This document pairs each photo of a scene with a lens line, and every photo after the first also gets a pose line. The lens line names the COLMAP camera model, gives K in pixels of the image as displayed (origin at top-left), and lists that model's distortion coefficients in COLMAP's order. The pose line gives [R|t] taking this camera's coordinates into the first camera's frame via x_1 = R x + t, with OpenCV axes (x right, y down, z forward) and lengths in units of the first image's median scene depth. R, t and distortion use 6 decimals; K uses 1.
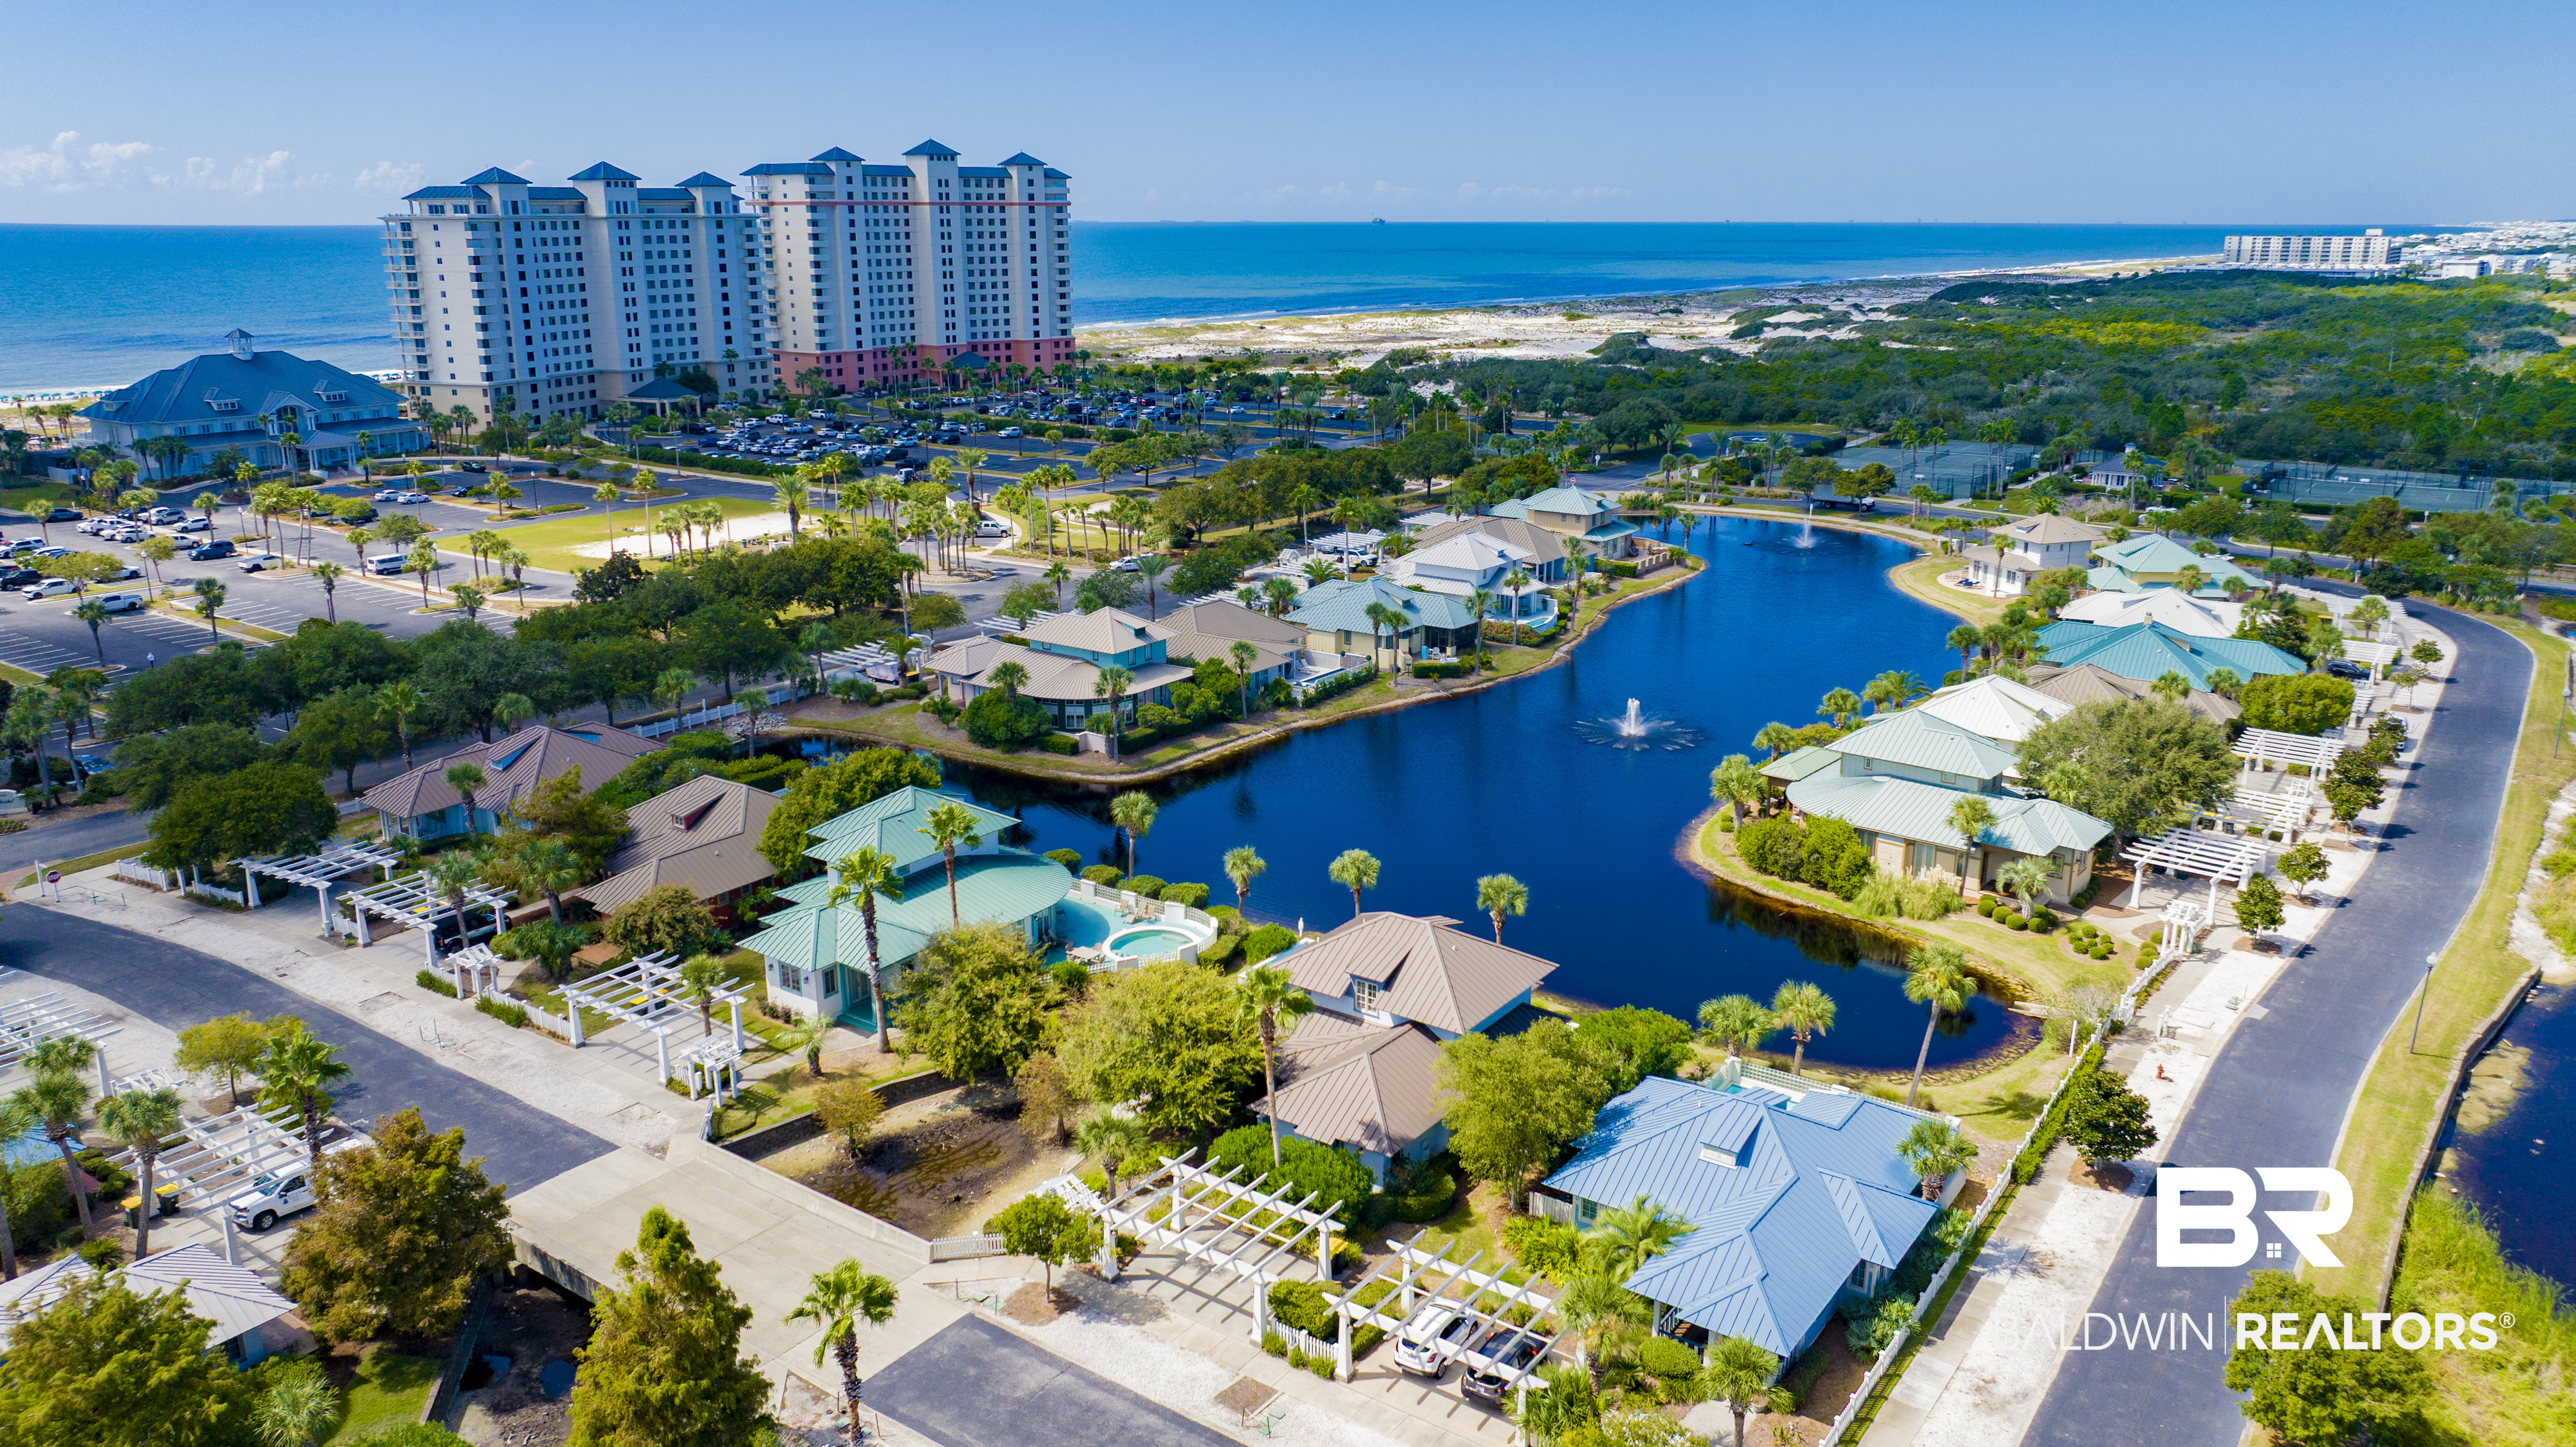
lens RADIAL K [[1797.2, 0, 1300.0], [0, 1797.2, 717.1], [0, 0, 1]] dist [-0.028507, 0.028478]
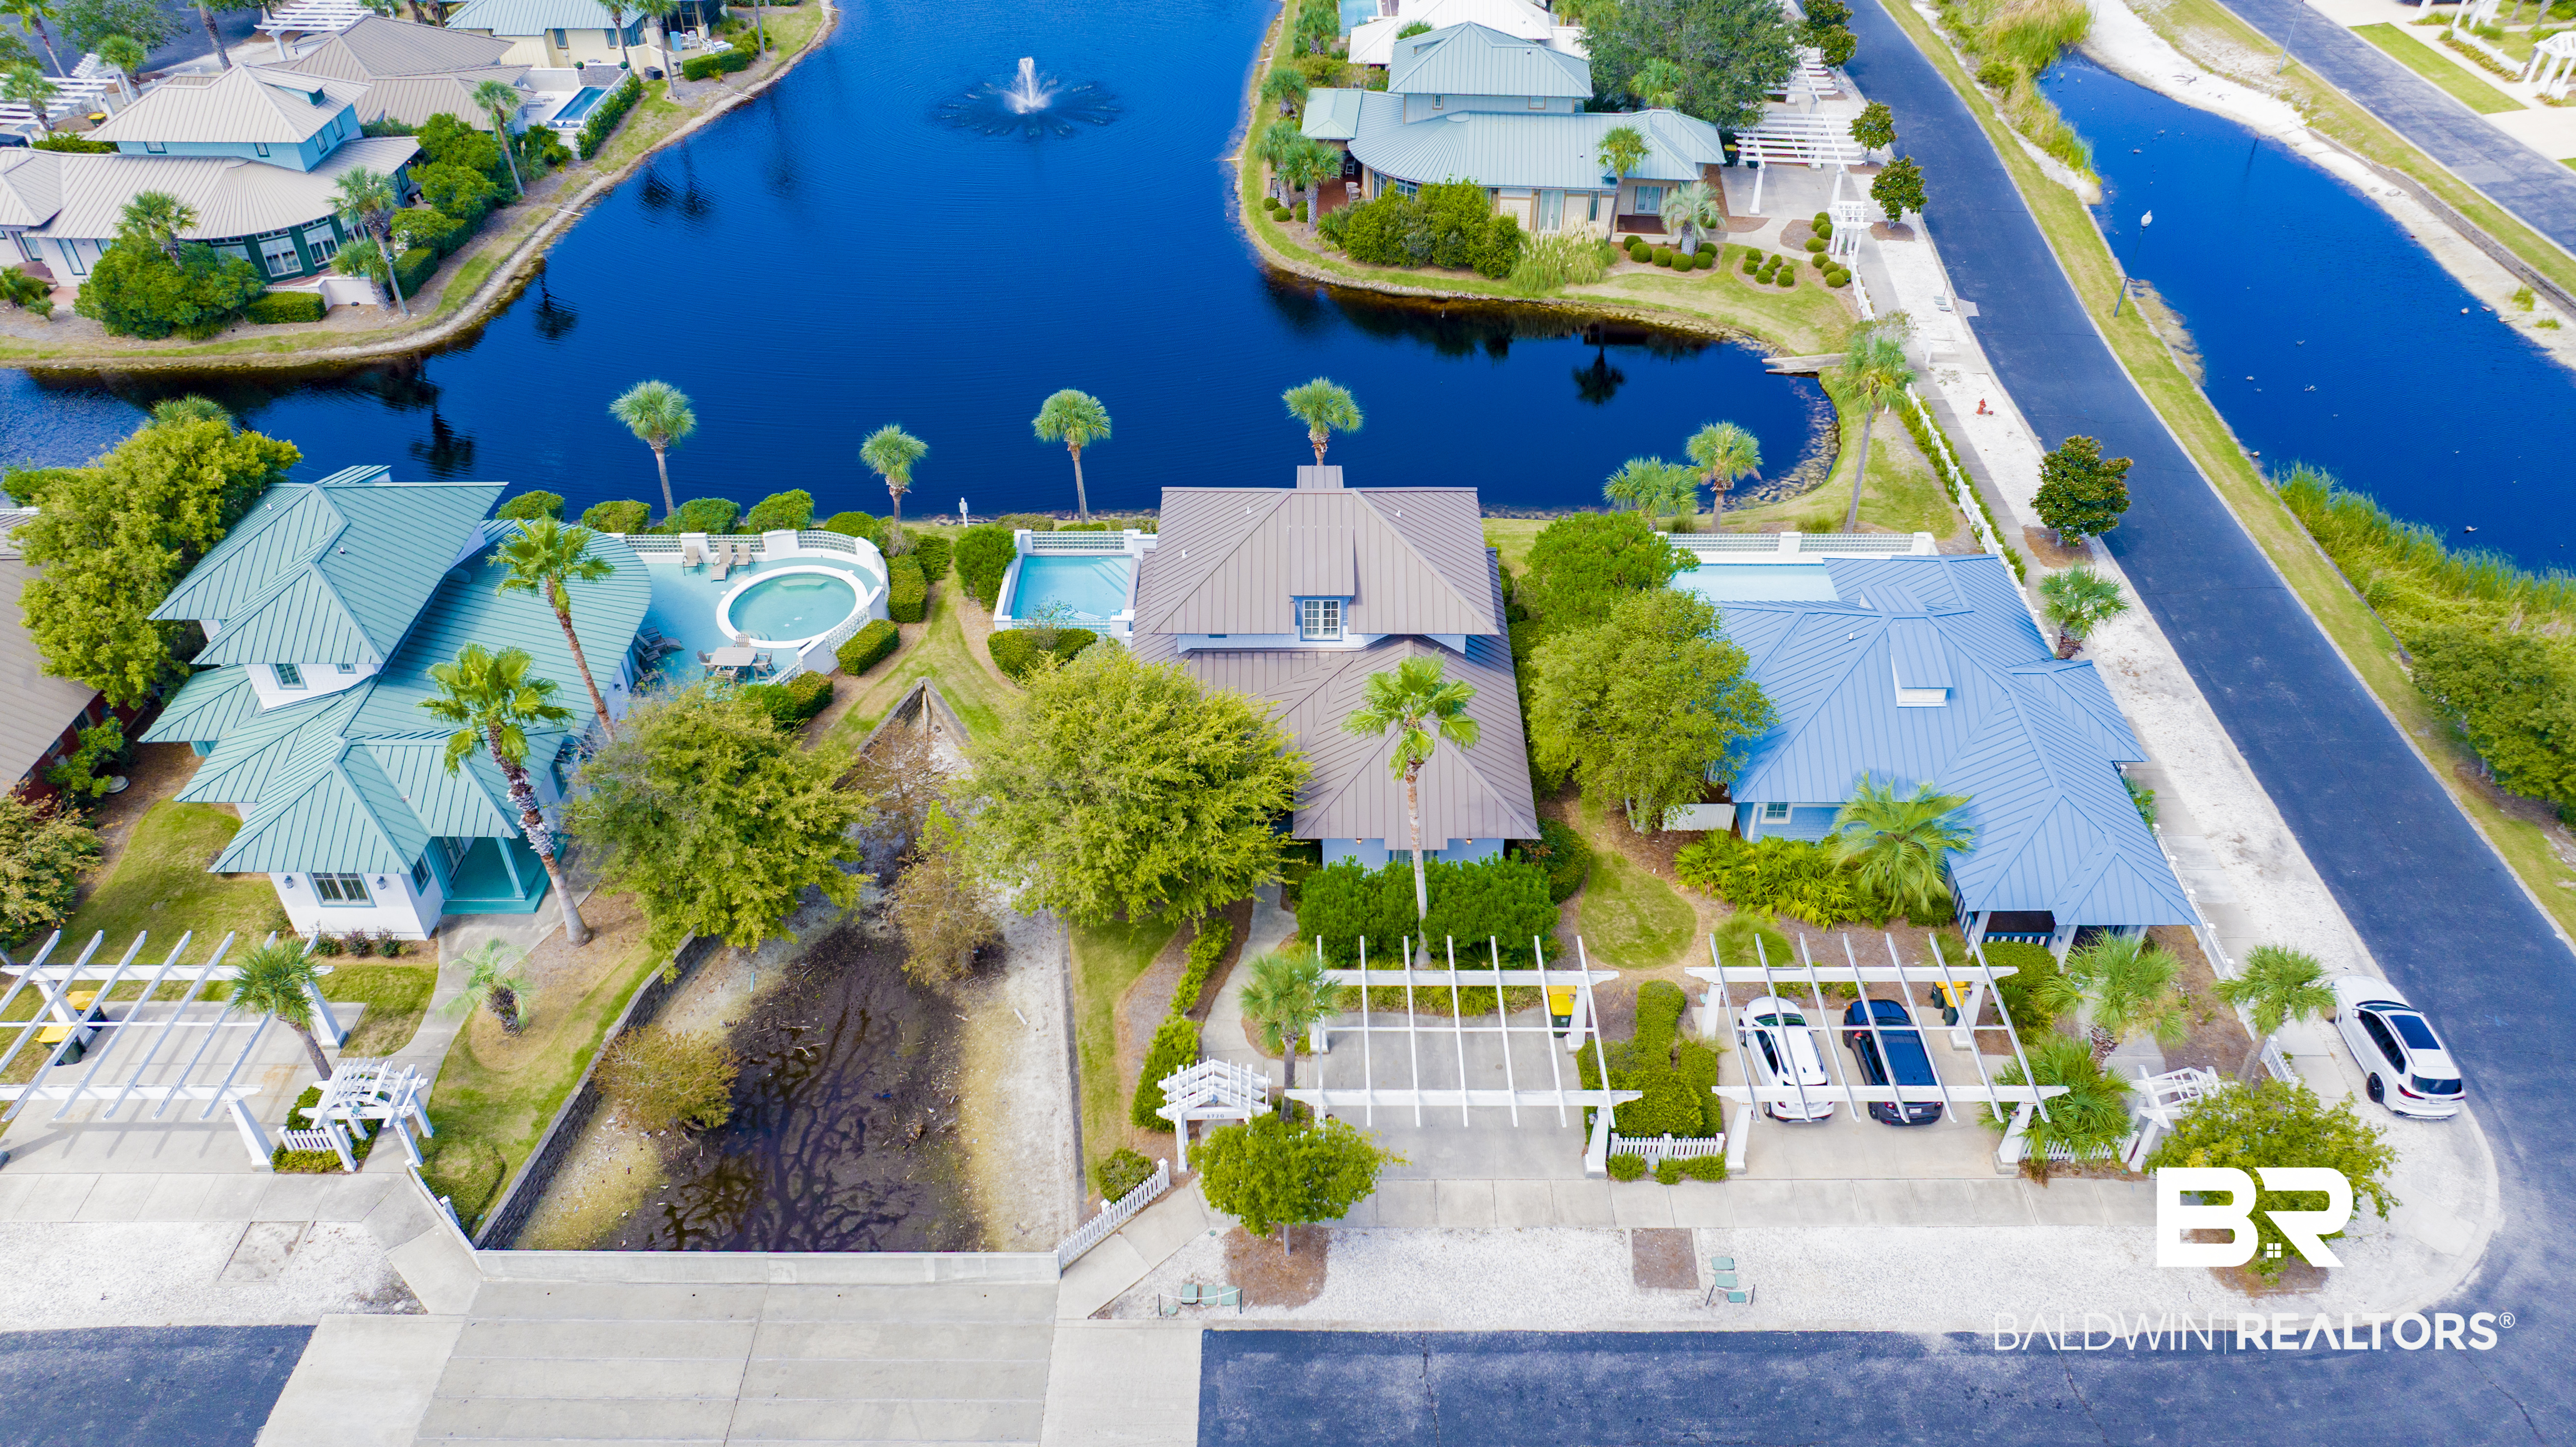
lens RADIAL K [[1797.2, 0, 1282.1], [0, 1797.2, 714.3], [0, 0, 1]] dist [-0.028507, 0.028478]
pose [[0.819575, -0.351515, 0.452475, -0.187449], [0.156837, 0.897169, 0.412904, -0.063519], [-0.551089, -0.267441, 0.790428, 0.266688]]
